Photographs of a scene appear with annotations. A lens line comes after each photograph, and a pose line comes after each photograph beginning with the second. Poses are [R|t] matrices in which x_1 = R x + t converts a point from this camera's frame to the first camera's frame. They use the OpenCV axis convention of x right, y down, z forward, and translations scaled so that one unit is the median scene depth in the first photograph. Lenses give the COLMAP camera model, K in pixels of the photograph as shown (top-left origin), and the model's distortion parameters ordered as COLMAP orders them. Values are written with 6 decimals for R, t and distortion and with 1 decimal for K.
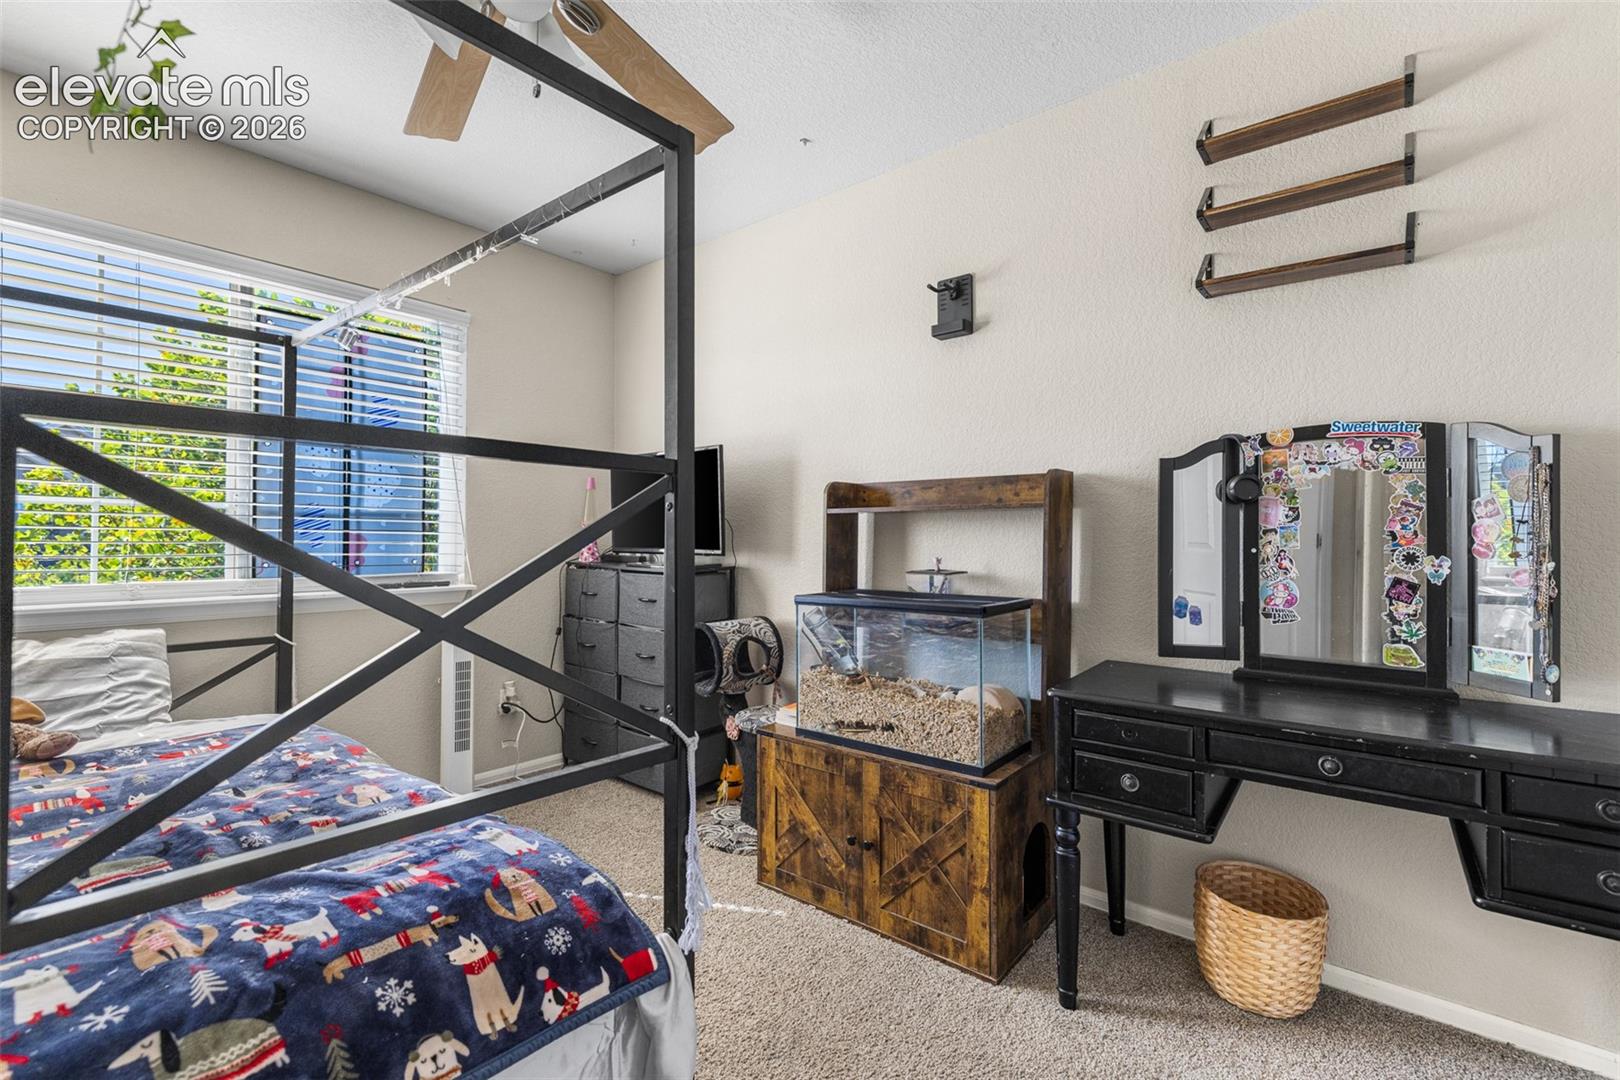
lens RADIAL K [[722.8, 0, 813.9], [0, 722.8, 537.2], [0, 0, 1]] dist [-0.001305, 0.000124]
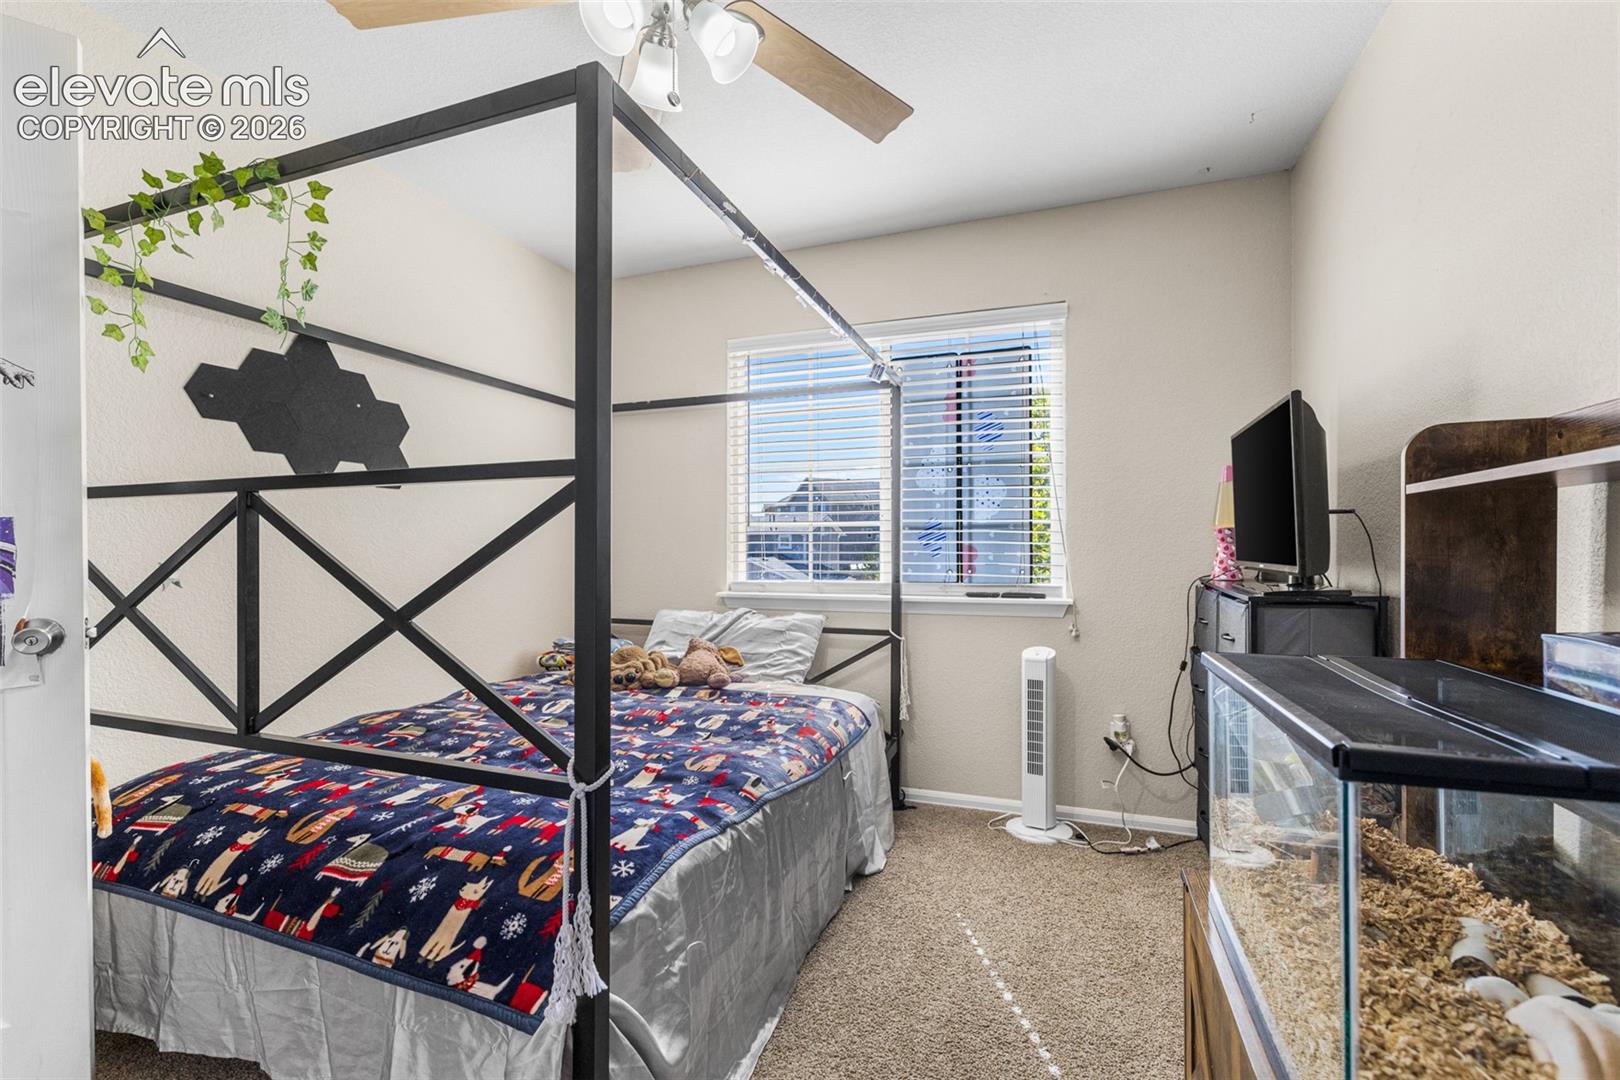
lens RADIAL K [[722.8, 0, 802.2], [0, 722.8, 554.7], [0, 0, 1]] dist [-0.001305, 0.000124]
pose [[0.310477, 0.005717, -0.950564, 0.419370], [0.005380, 0.999955, 0.007772, 0.001307], [0.950566, -0.007526, 0.310433, 0.571656]]
